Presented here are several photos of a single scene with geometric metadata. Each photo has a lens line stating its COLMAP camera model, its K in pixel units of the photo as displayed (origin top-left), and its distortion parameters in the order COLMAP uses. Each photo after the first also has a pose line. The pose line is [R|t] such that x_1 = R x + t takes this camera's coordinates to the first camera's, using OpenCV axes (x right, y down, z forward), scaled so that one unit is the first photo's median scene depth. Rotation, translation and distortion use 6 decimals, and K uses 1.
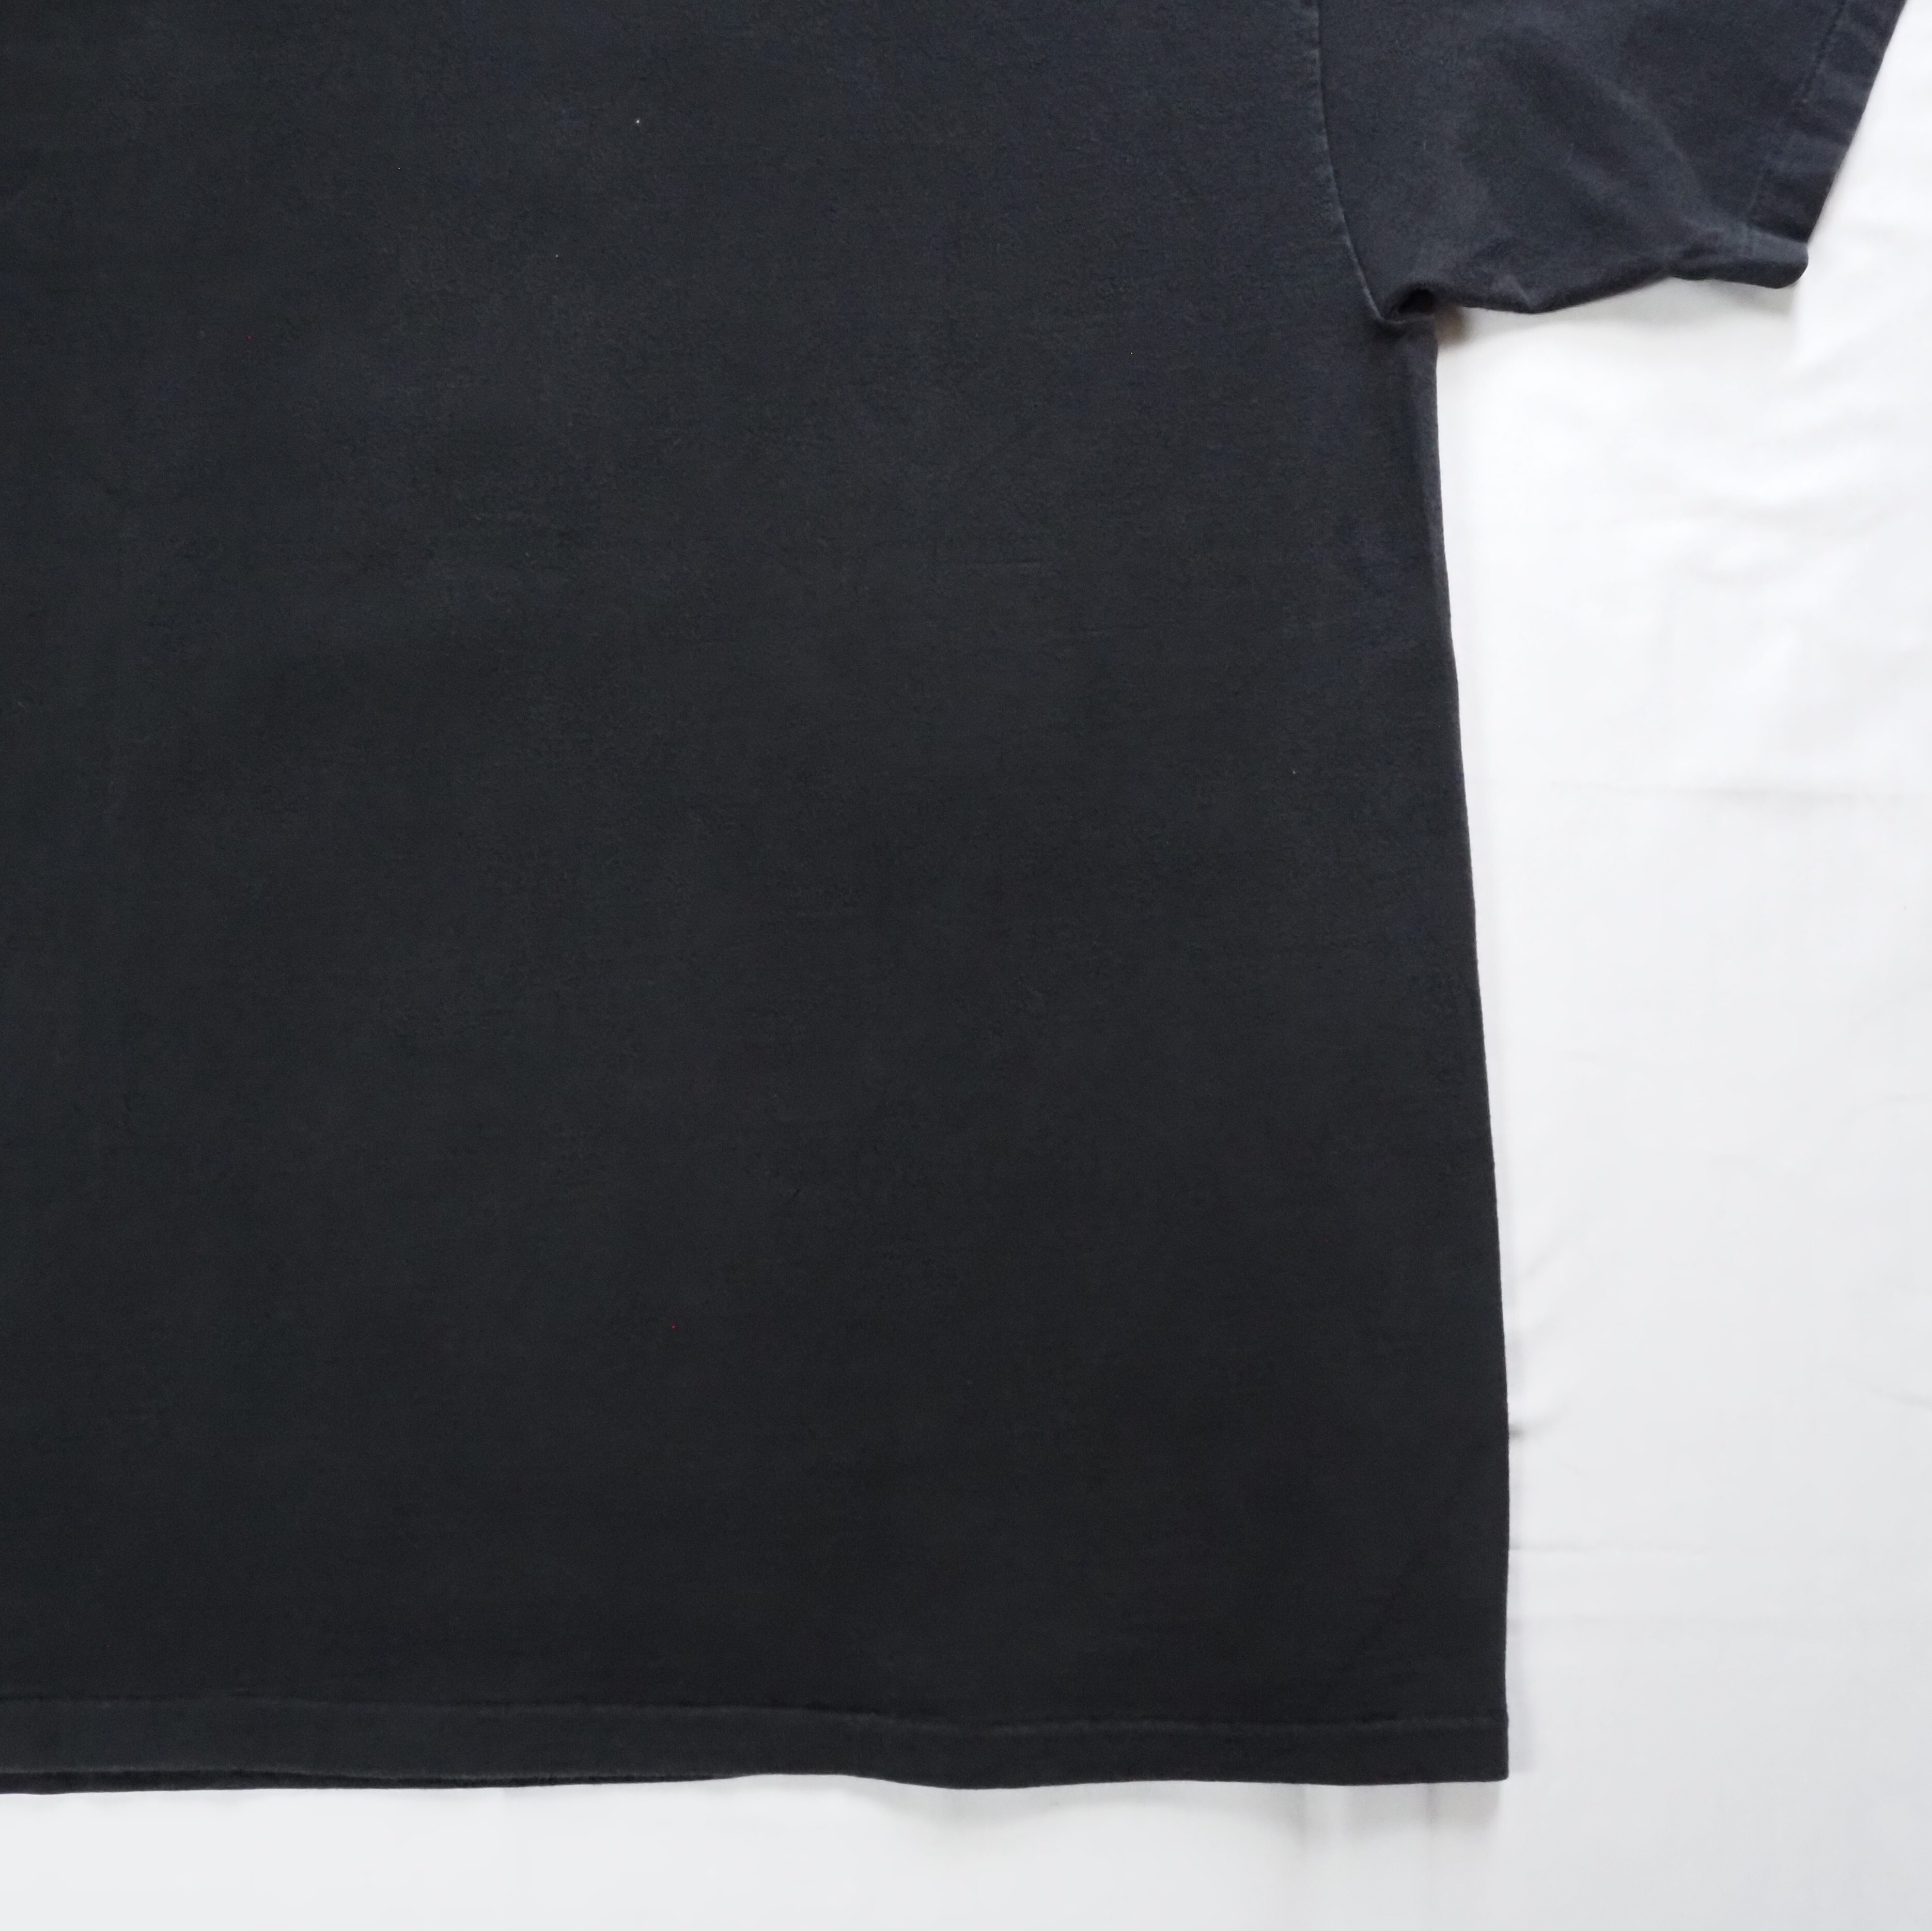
lens RADIAL K [[2322.6, 0, 1013.9], [0, 2322.6, 1162.7], [0, 0, 1]] dist [-0.060587, 0.018873]
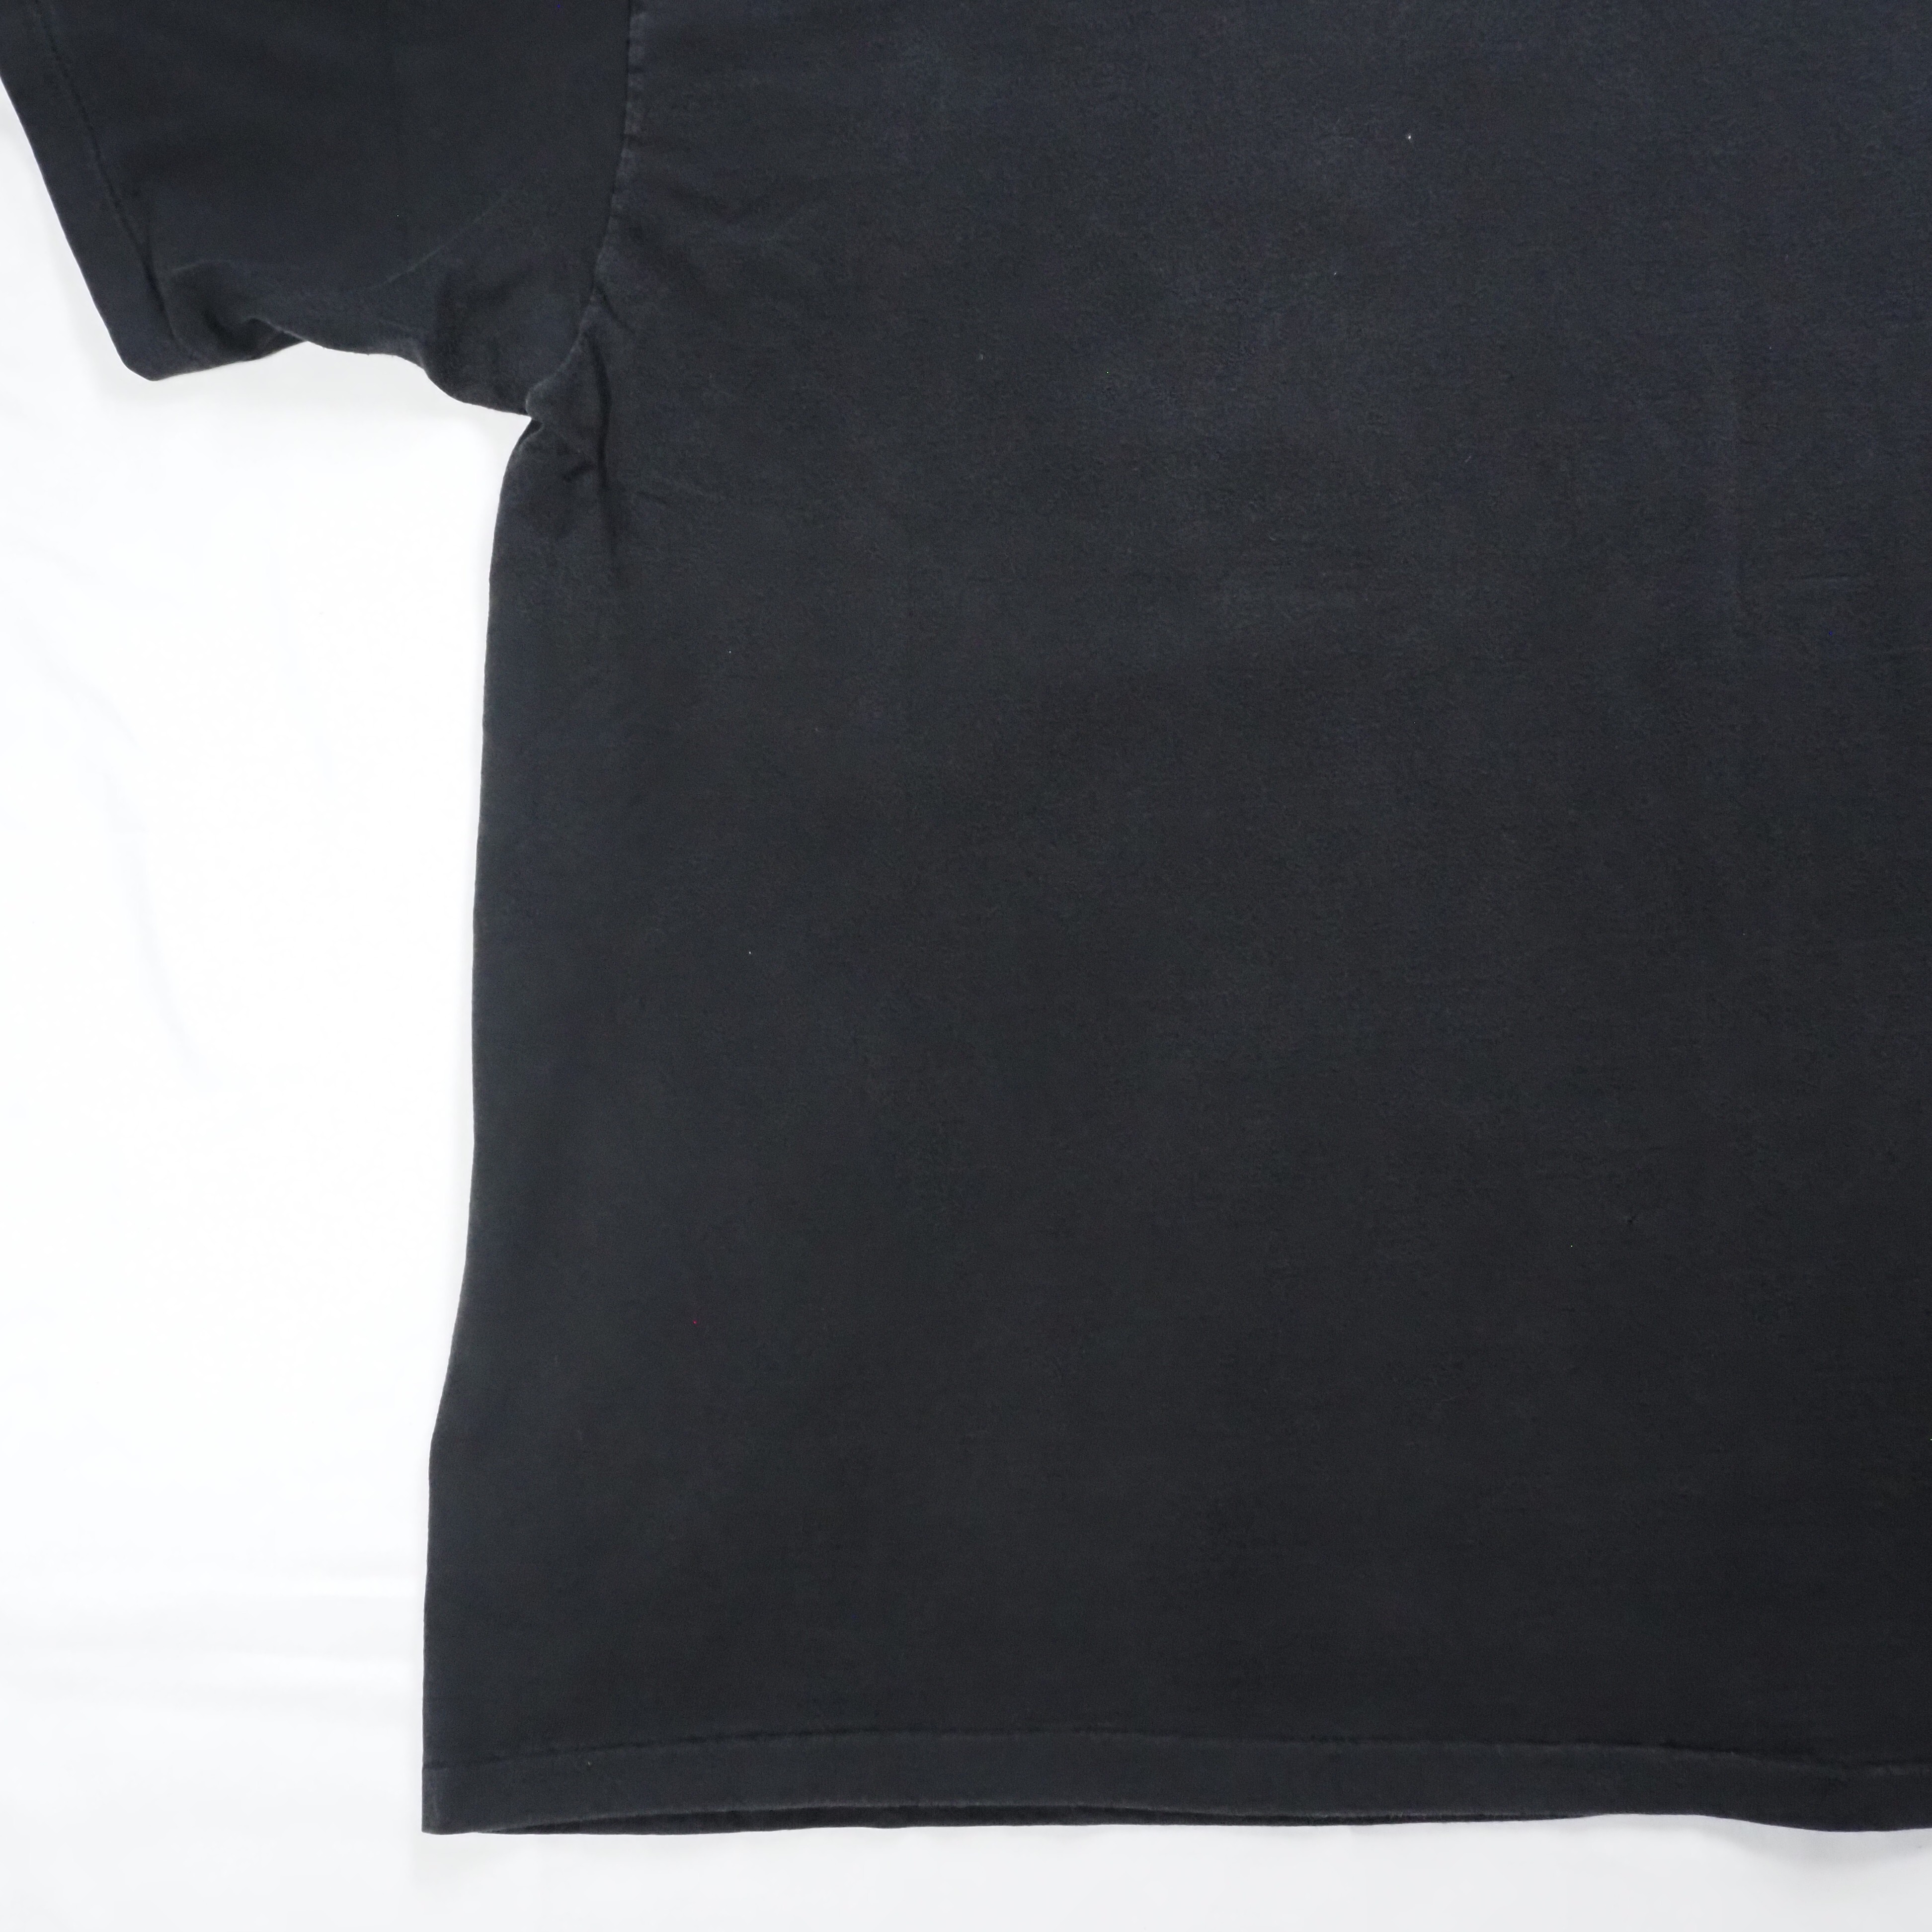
lens RADIAL K [[2323.2, 0, 1013.9], [0, 2323.2, 1163.3], [0, 0, 1]] dist [-0.060587, 0.018873]
pose [[0.997175, -0.001555, -0.075096, -0.269704], [0.000680, 0.999932, -0.011678, 0.000217], [0.075109, 0.011594, 0.997108, 0.004684]]
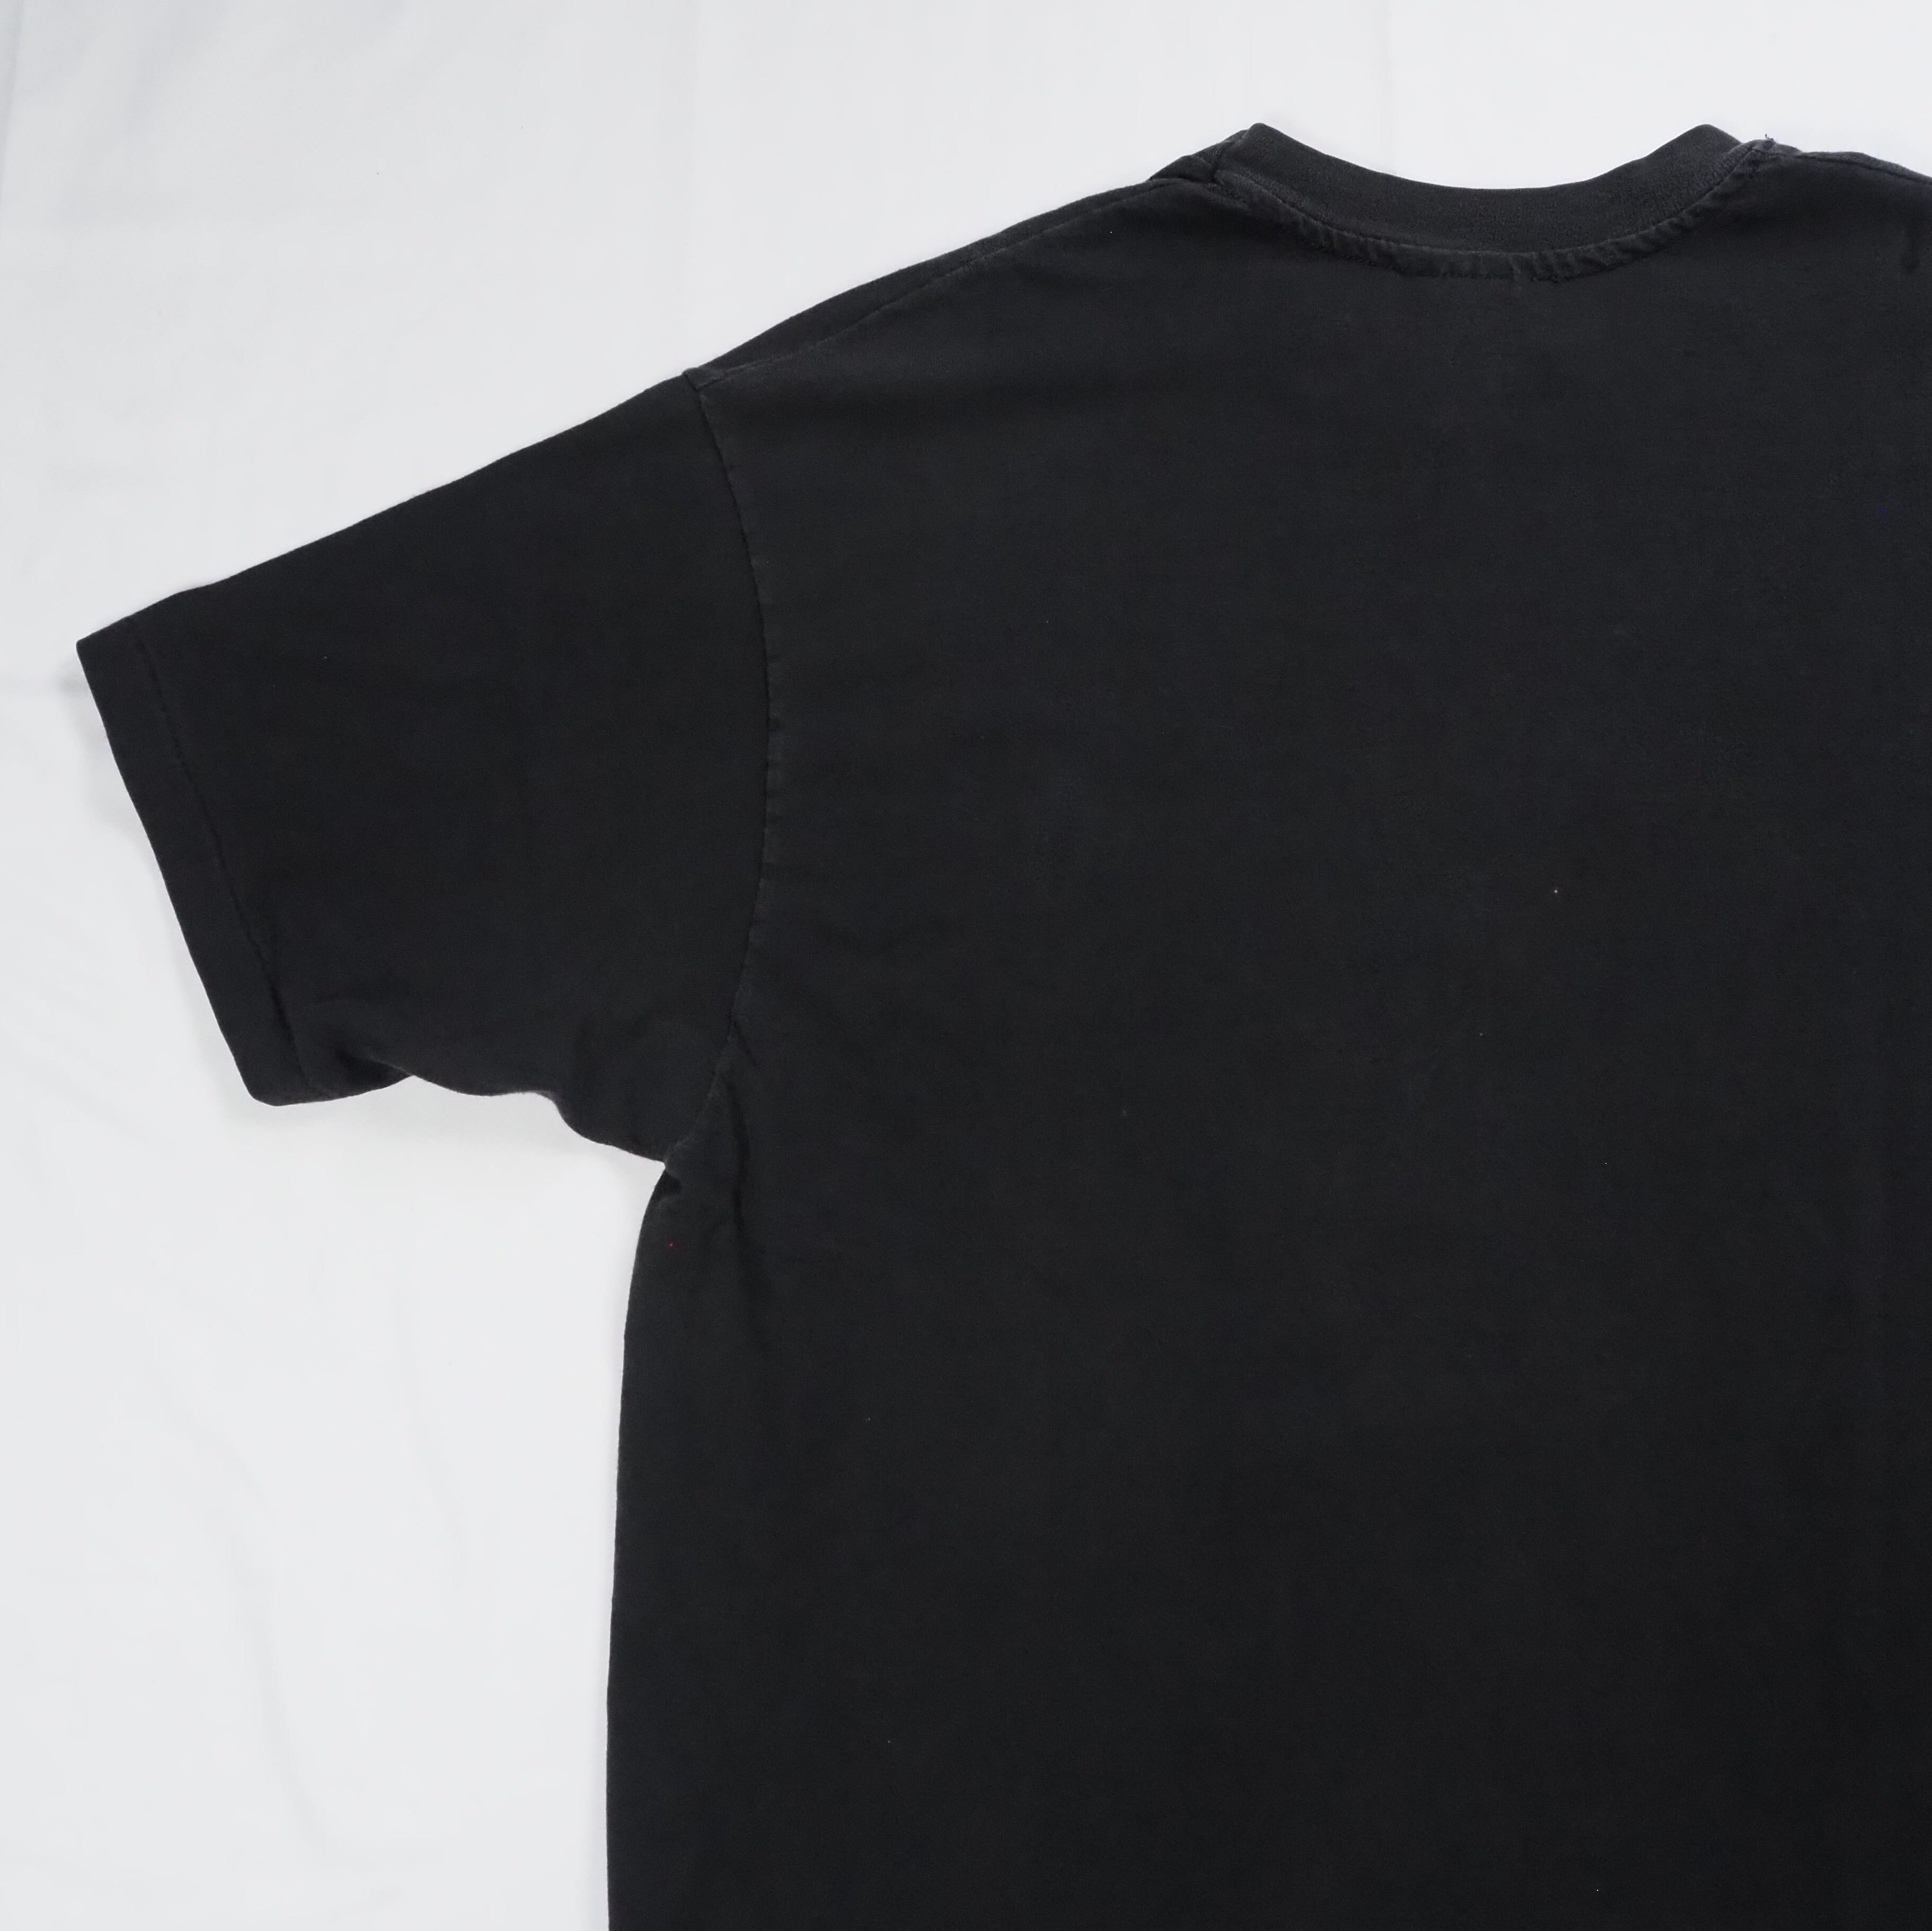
lens RADIAL K [[2322.6, 0, 1013.9], [0, 2322.6, 1162.7], [0, 0, 1]] dist [-0.060587, 0.018873]
pose [[0.998379, 0.011389, -0.055757, -0.351302], [-0.014094, 0.998730, -0.048361, -0.295724], [0.055136, 0.049069, 0.997272, 0.000500]]
